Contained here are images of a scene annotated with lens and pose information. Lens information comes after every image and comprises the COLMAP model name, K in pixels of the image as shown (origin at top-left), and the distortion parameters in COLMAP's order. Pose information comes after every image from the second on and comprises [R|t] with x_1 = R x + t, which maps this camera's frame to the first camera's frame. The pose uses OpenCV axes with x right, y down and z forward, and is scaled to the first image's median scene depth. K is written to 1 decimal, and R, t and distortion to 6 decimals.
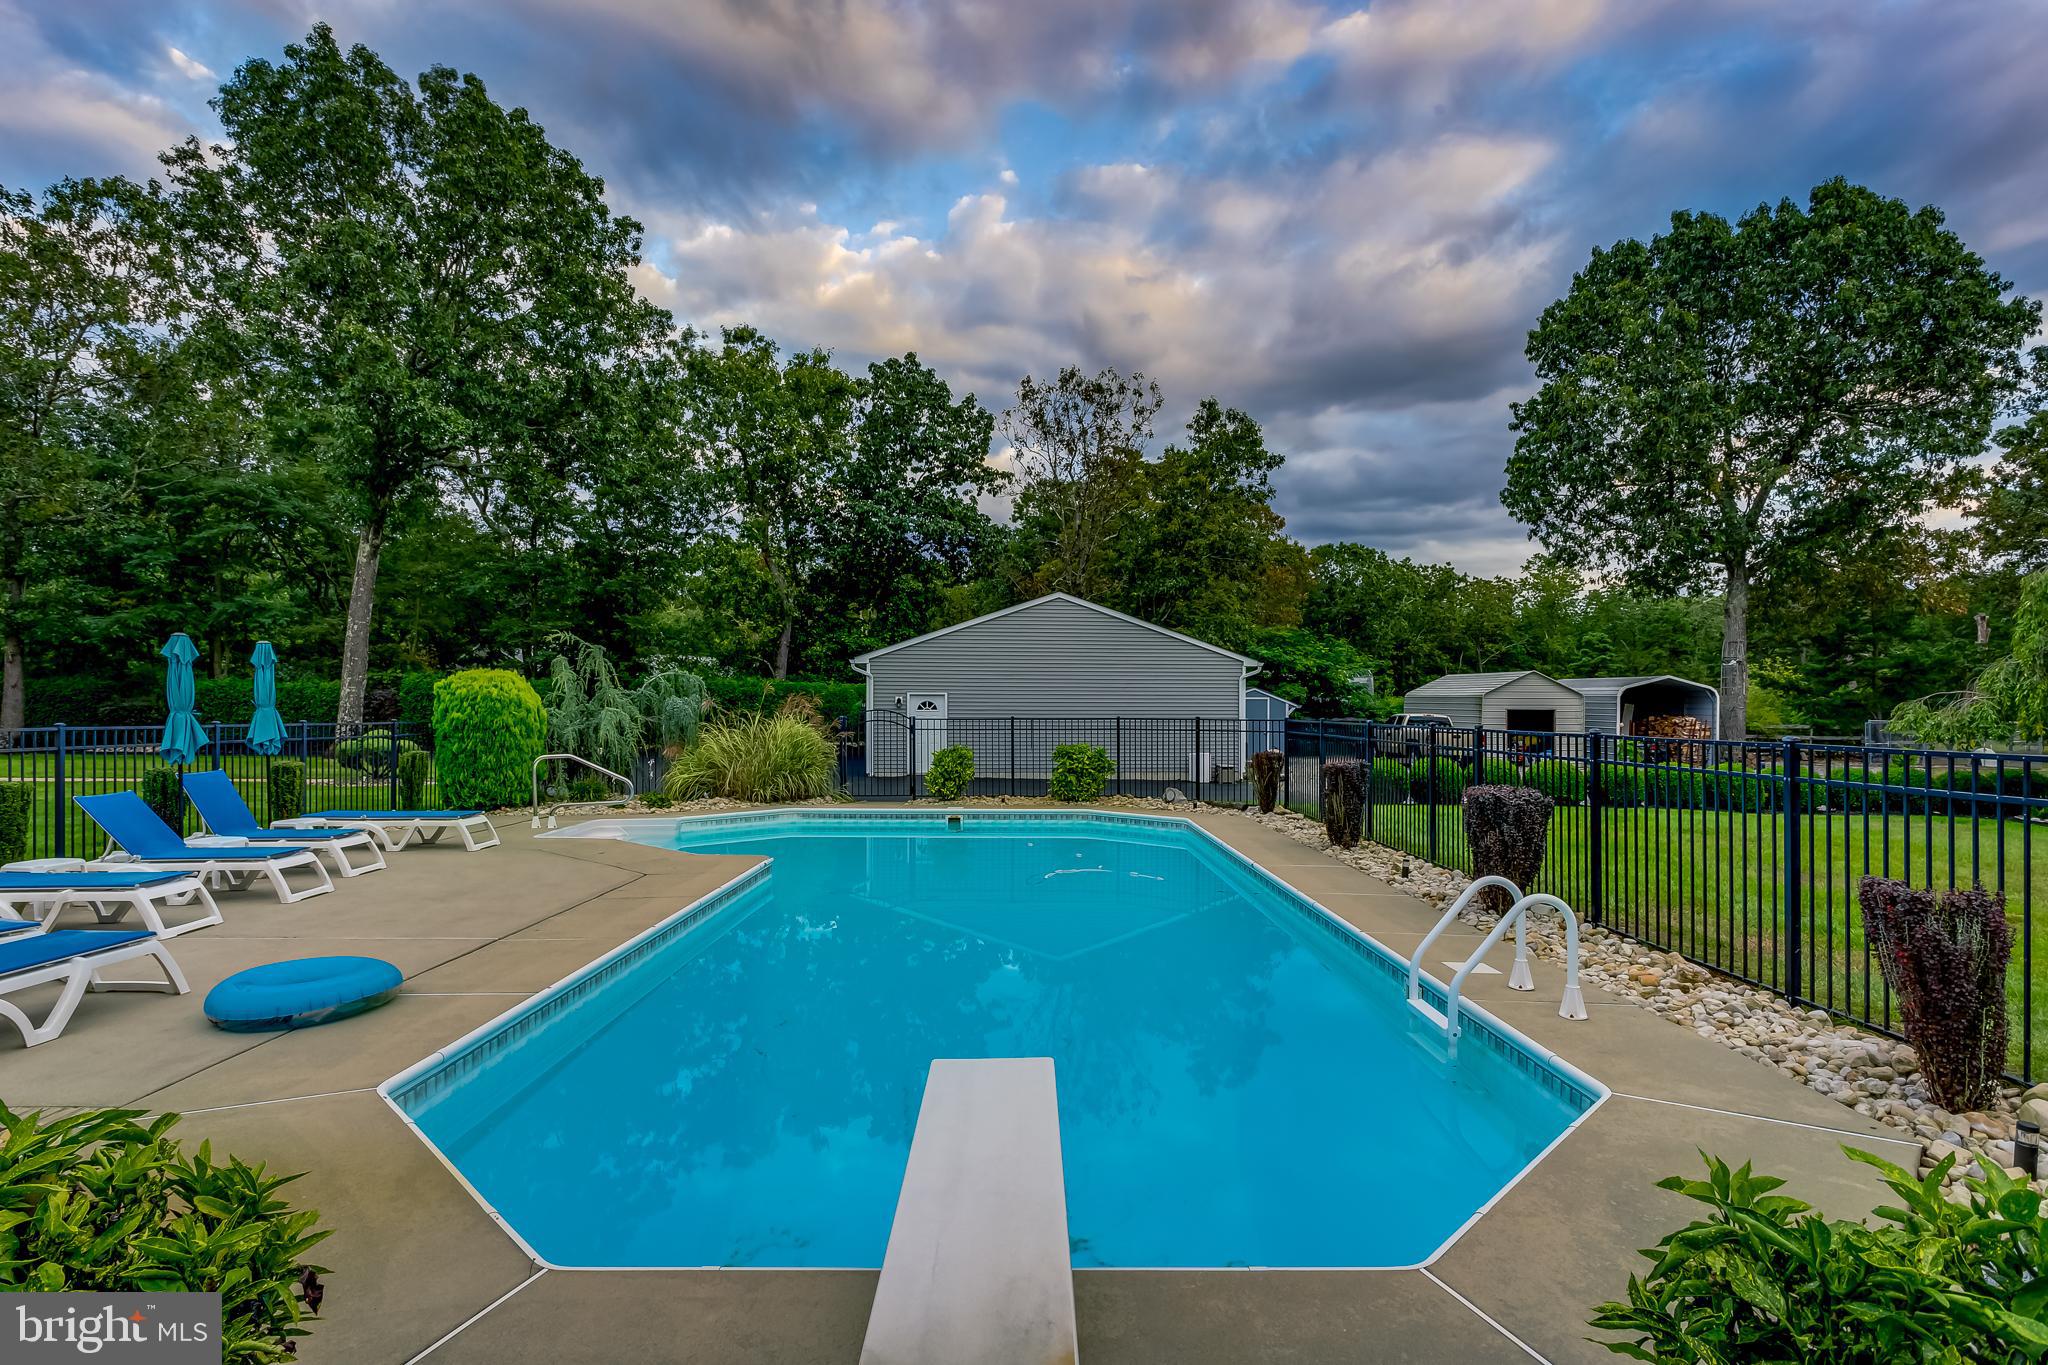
lens RADIAL K [[1003.0, 0, 1024.0], [0, 1003.0, 682.5], [0, 0, 1]] dist [0.000787, -0.000492]
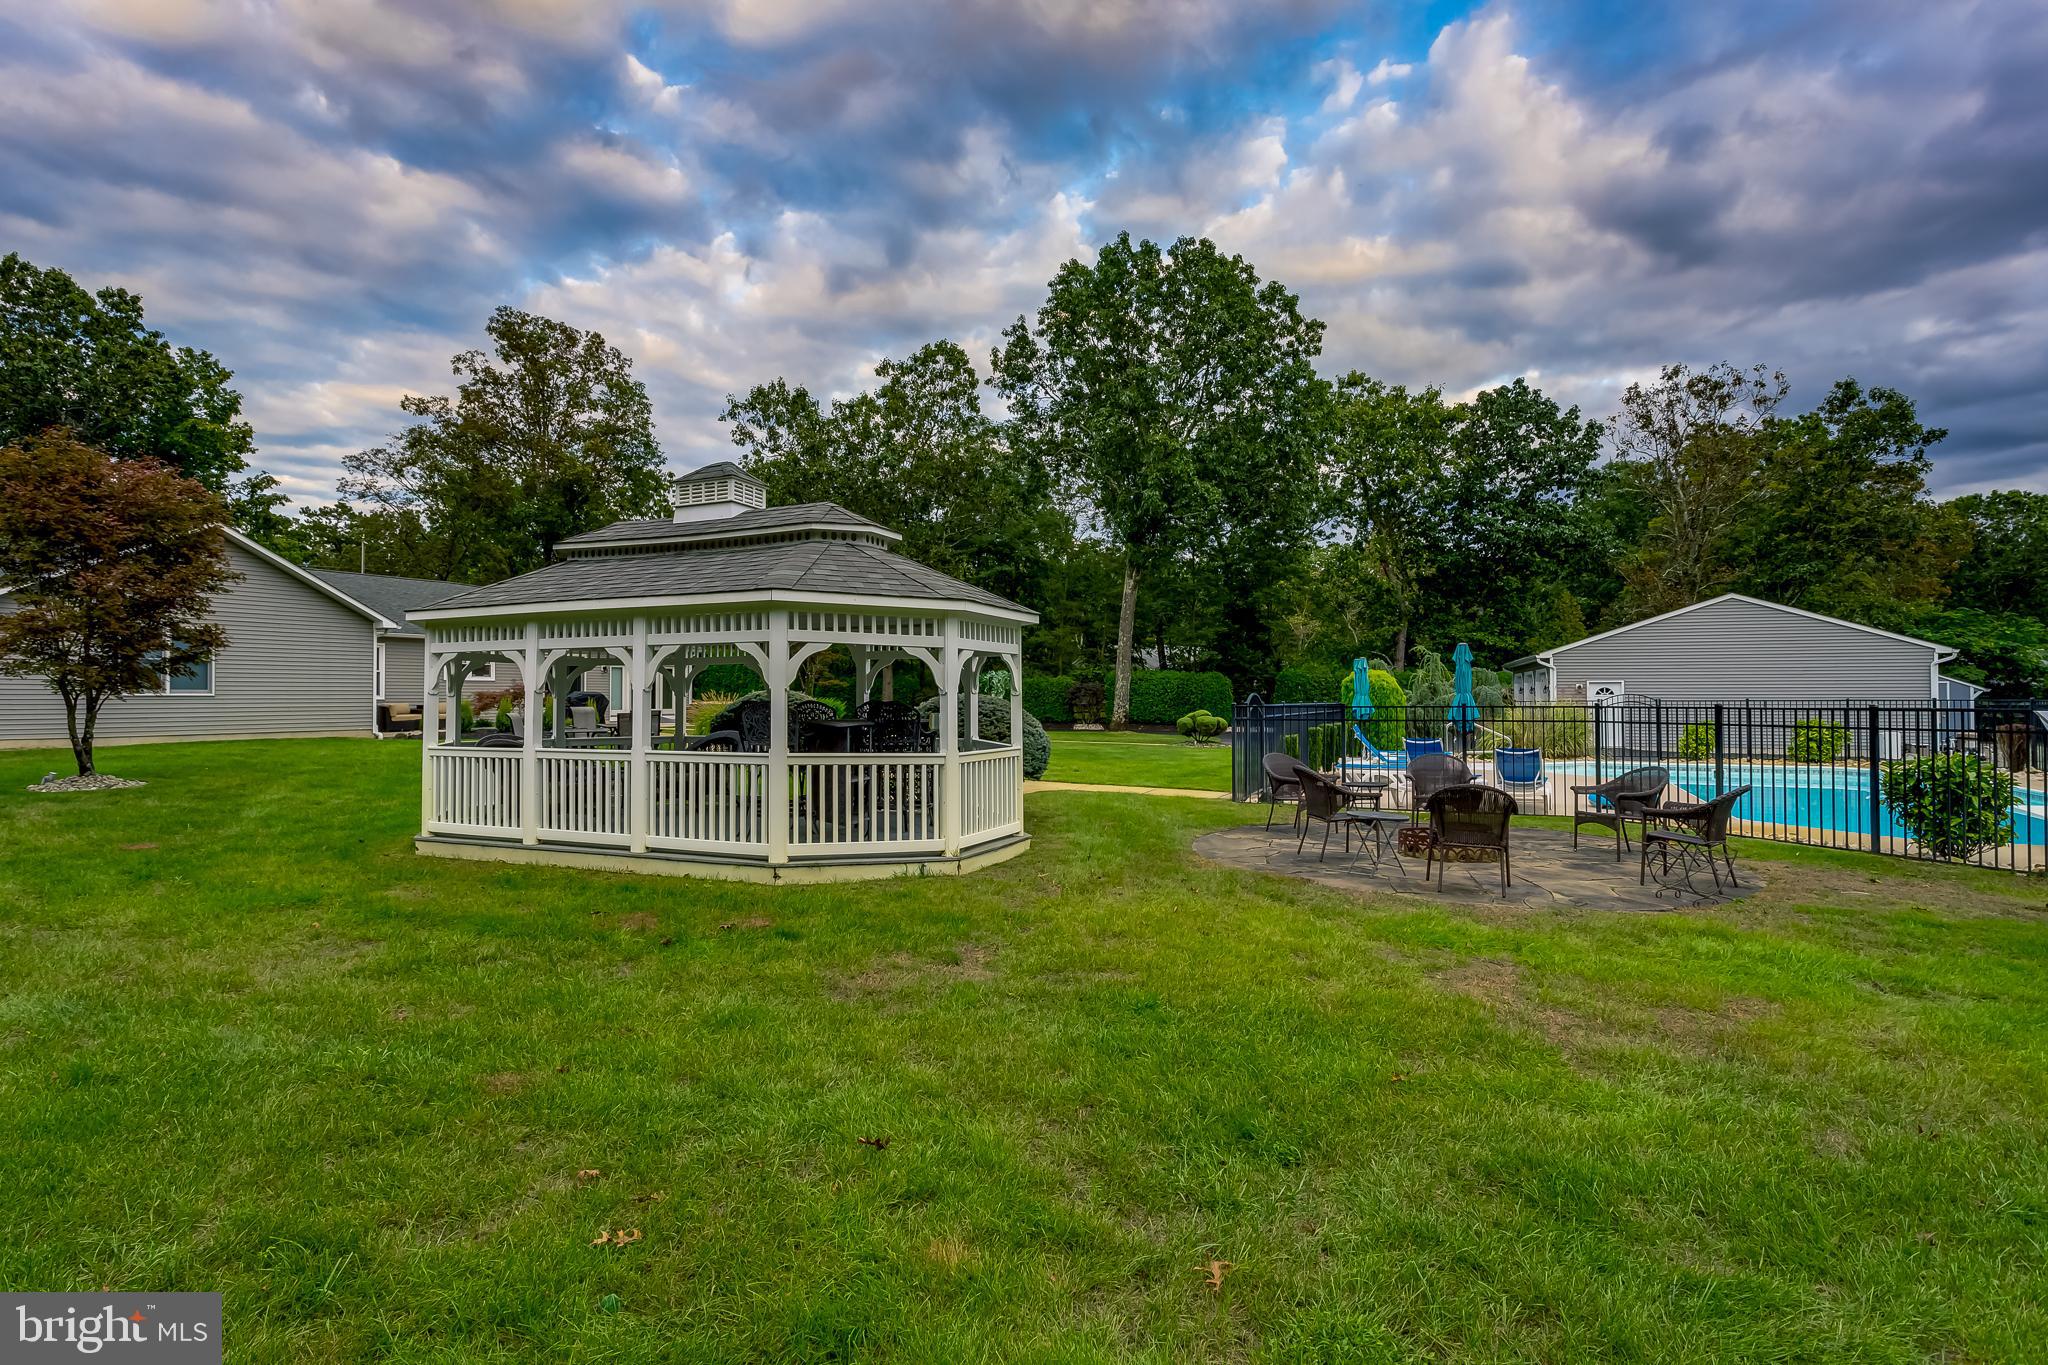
lens RADIAL K [[1021.7, 0, 1025.2], [0, 1021.7, 666.4], [0, 0, 1]] dist [0.001498, -0.000088]
pose [[0.903981, -0.016635, -0.427249, -0.142827], [0.014969, 0.999862, -0.007259, -0.006194], [0.427310, 0.000166, 0.904105, -0.302139]]
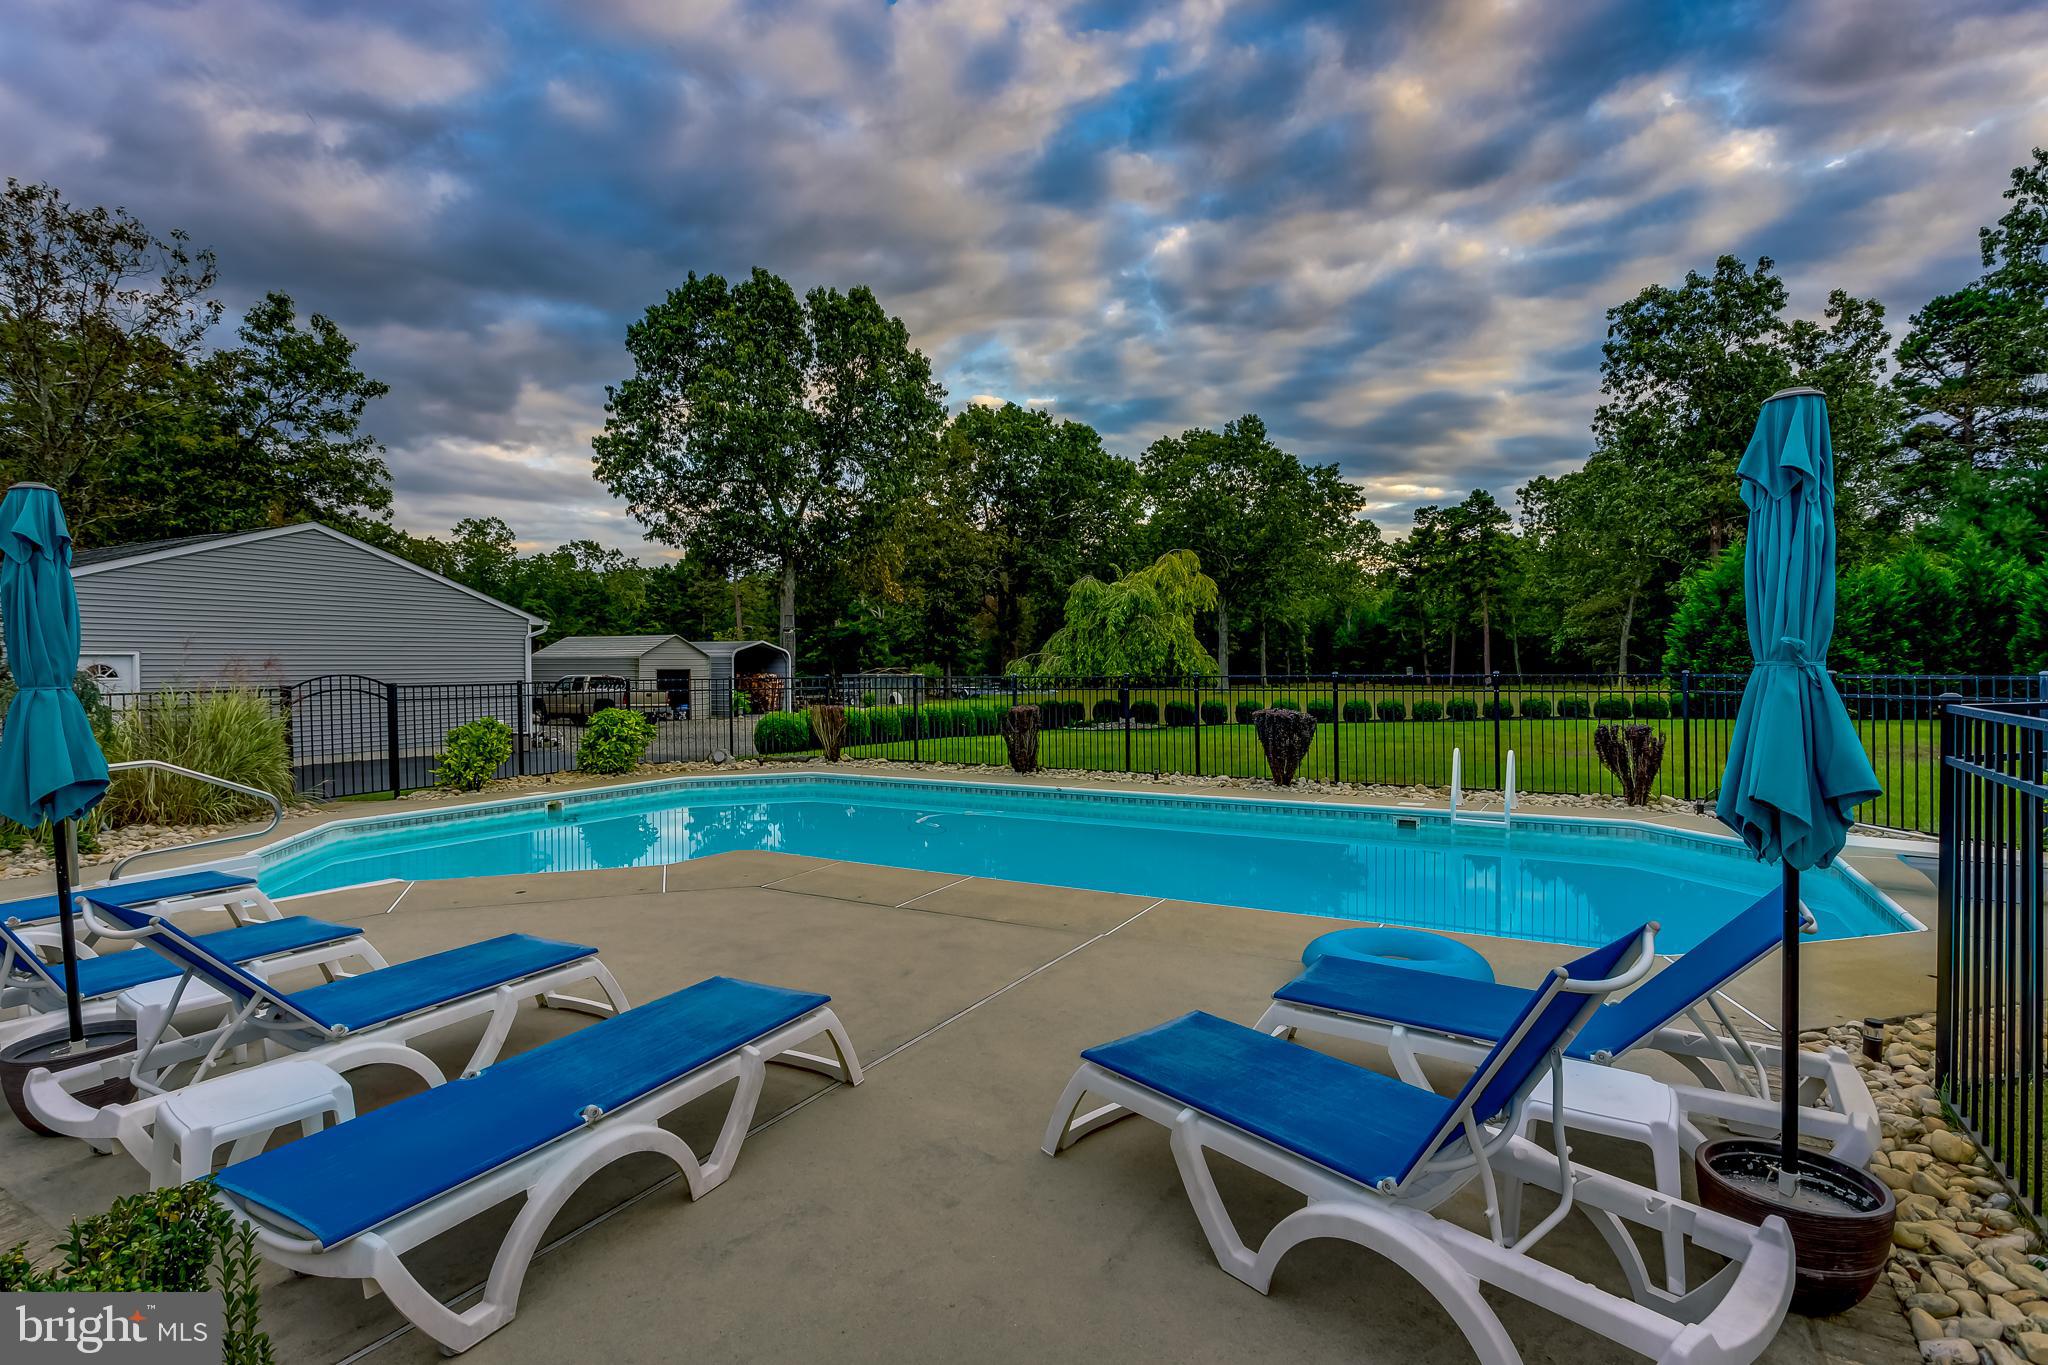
lens RADIAL K [[997.1, 0, 1006.6], [0, 997.1, 677.4], [0, 0, 1]] dist [-0.001689, 0.000036]
pose [[0.503211, -0.022060, 0.863882, -0.264267], [-0.003357, 0.999617, 0.027481, 0.004168], [-0.864157, -0.016729, 0.502944, 0.100222]]
